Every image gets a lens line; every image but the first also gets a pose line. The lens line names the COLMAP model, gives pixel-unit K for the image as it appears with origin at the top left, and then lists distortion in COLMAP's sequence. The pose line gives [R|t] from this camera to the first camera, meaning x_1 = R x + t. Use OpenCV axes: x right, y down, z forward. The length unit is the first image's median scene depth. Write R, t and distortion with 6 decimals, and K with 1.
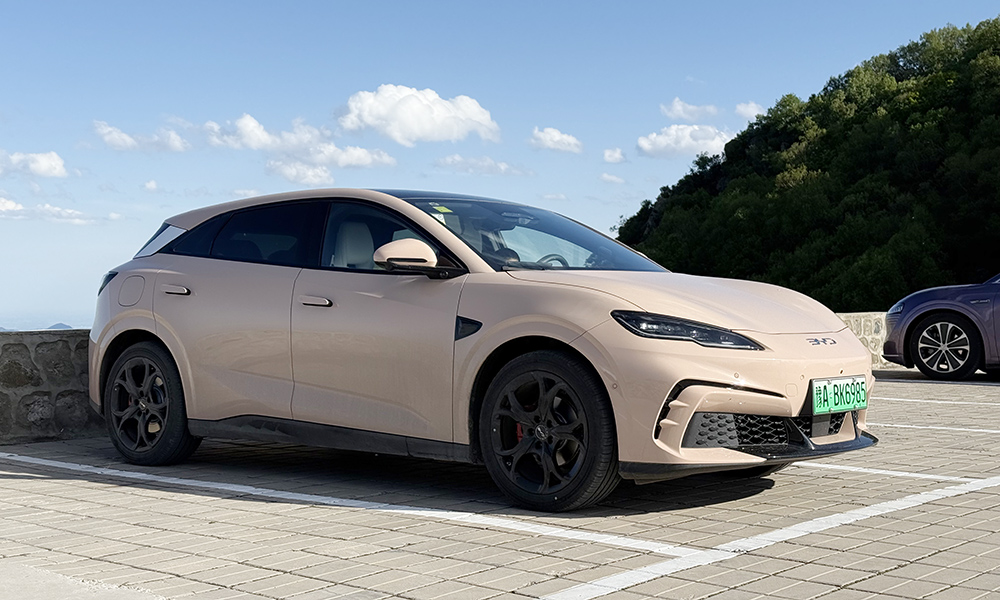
lens RADIAL K [[1392.8, 0, 496.5], [0, 1392.8, 301.7], [0, 0, 1]] dist [0.069670, 0.000000]
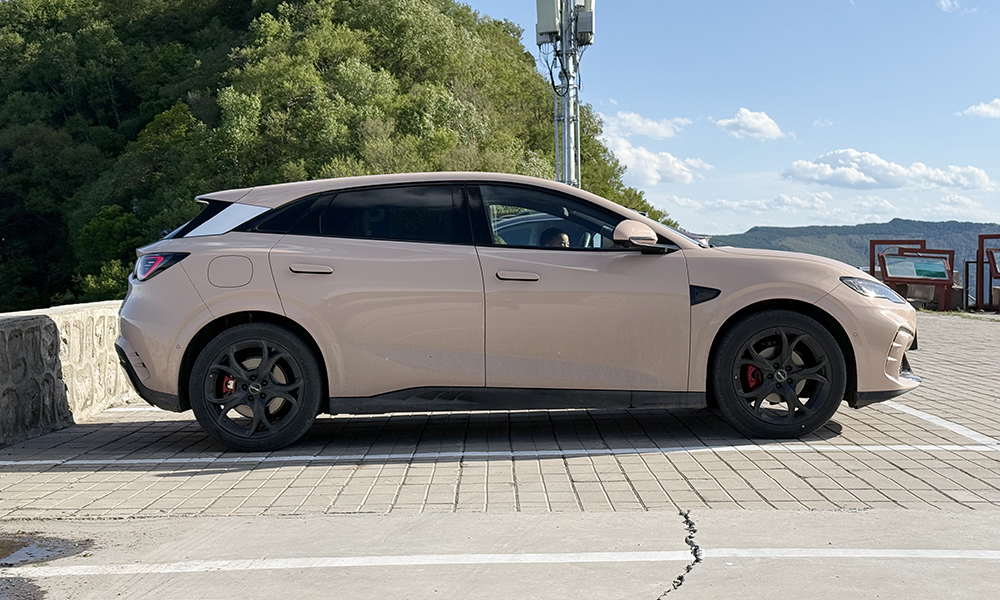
lens RADIAL K [[1392.8, 0, 496.0], [0, 1392.8, 295.1], [0, 0, 1]] dist [0.069670, 0.000000]
pose [[0.749893, -0.027611, 0.660983, -0.915558], [0.018670, 0.999614, 0.020574, -0.009059], [-0.661296, -0.003088, 0.750119, 0.204299]]
